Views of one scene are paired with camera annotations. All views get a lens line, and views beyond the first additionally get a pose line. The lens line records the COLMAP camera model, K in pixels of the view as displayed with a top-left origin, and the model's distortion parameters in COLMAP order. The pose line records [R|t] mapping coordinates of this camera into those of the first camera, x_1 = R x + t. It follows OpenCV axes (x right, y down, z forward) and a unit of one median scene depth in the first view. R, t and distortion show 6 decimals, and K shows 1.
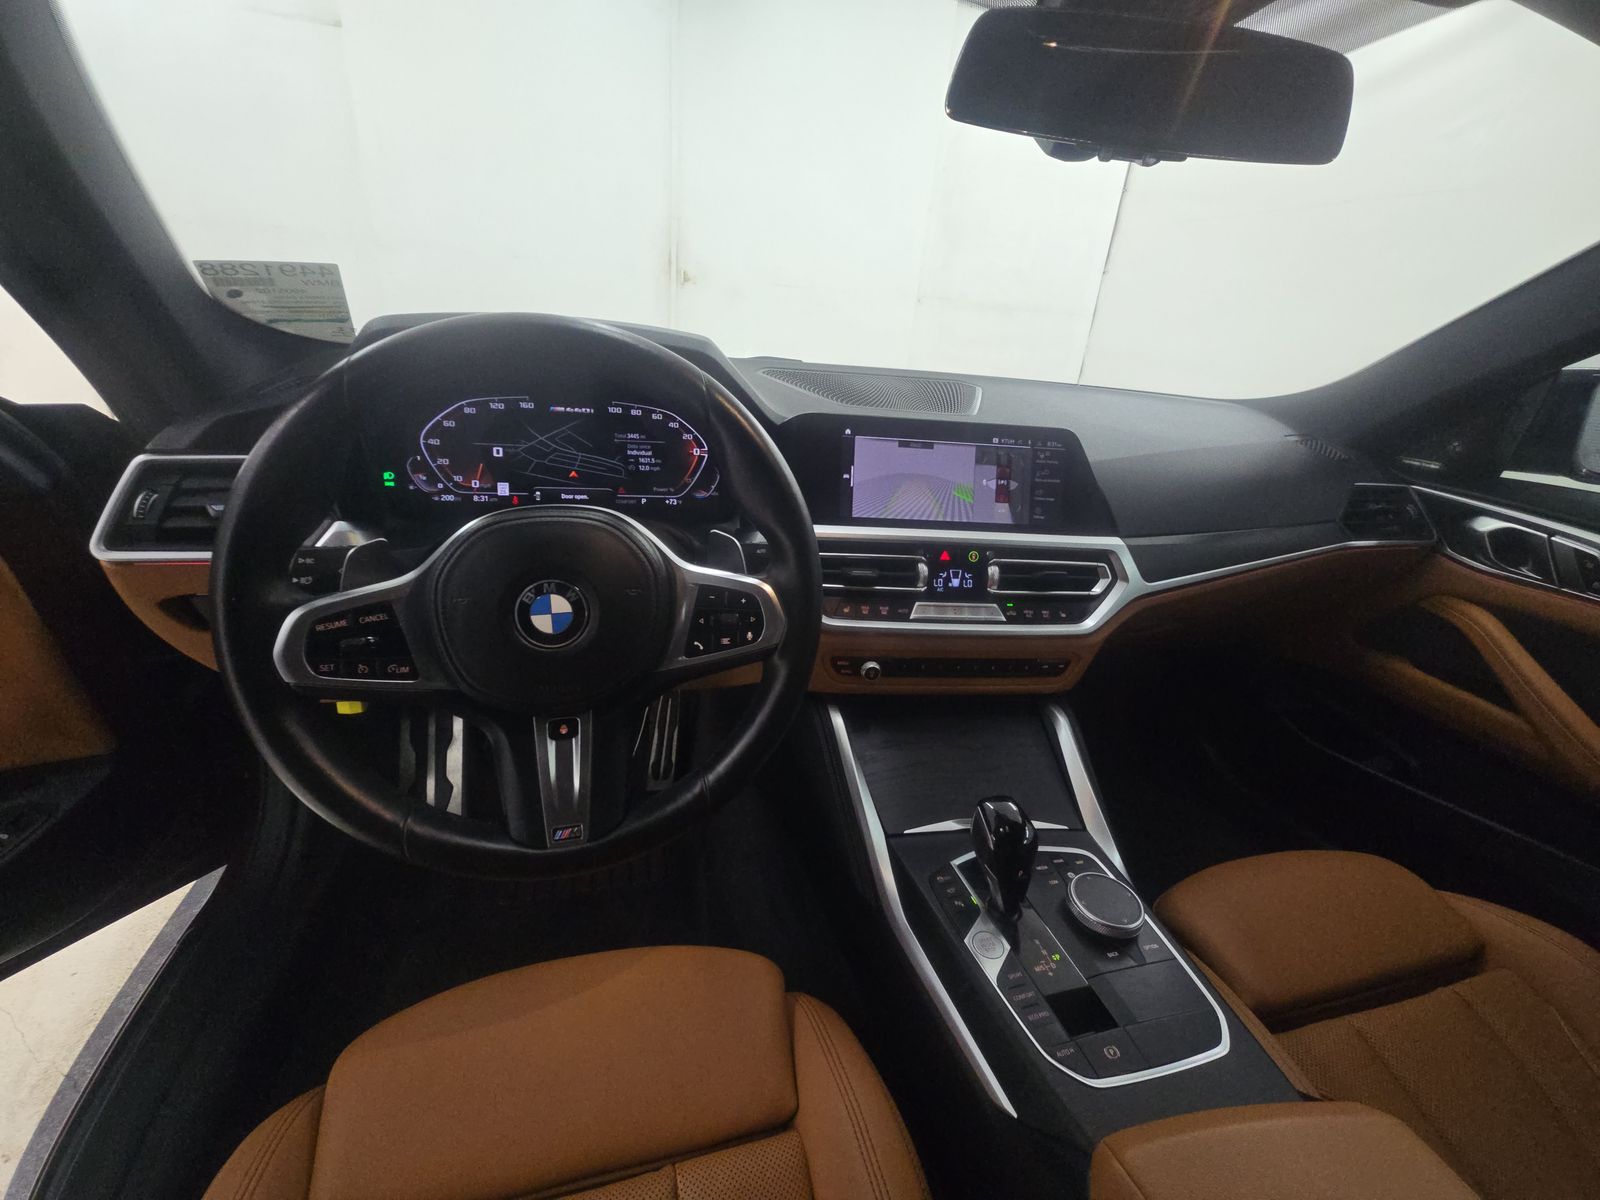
lens RADIAL K [[650.1, 0, 804.6], [0, 650.1, 588.3], [0, 0, 1]] dist [0.007491, -0.006557]
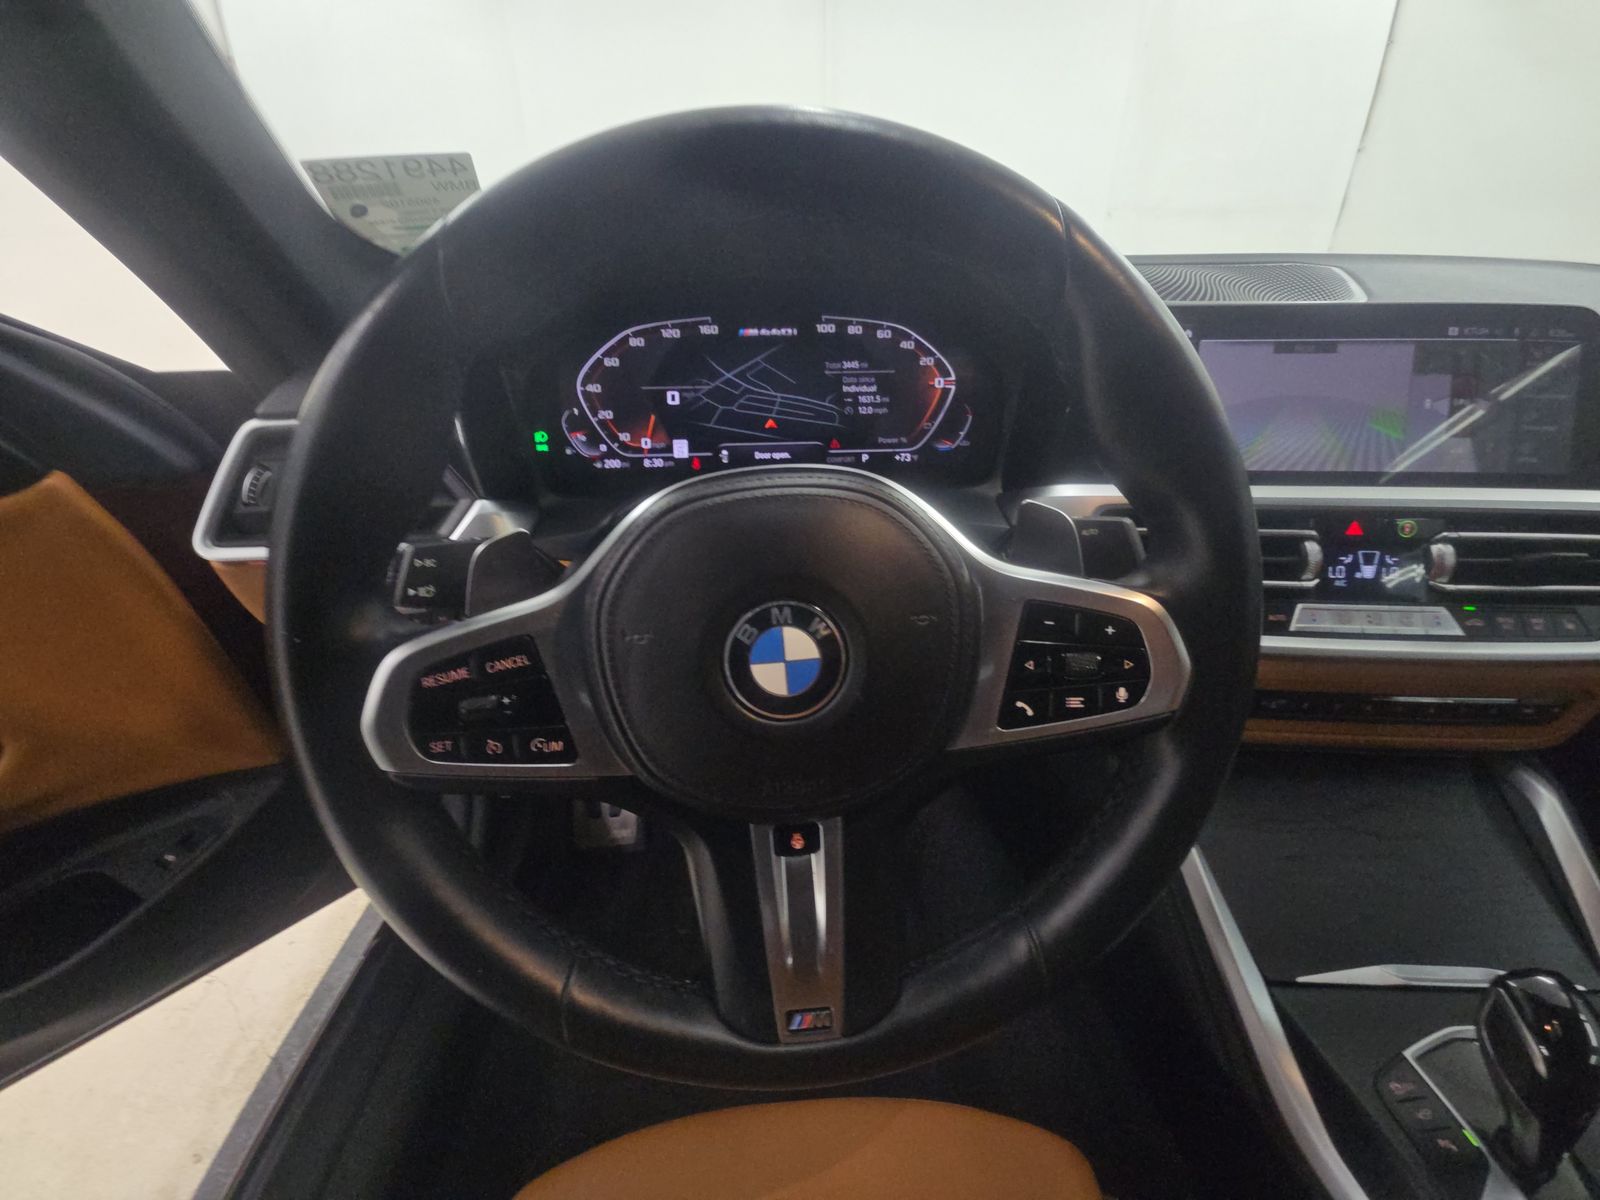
lens RADIAL K [[650.1, 0, 800.8], [0, 650.1, 587.4], [0, 0, 1]] dist [0.007491, -0.006557]
pose [[0.975074, 0.004250, -0.221840, -0.168501], [0.009013, 0.998233, 0.058741, -0.038320], [0.221698, -0.059276, 0.973312, 0.307783]]
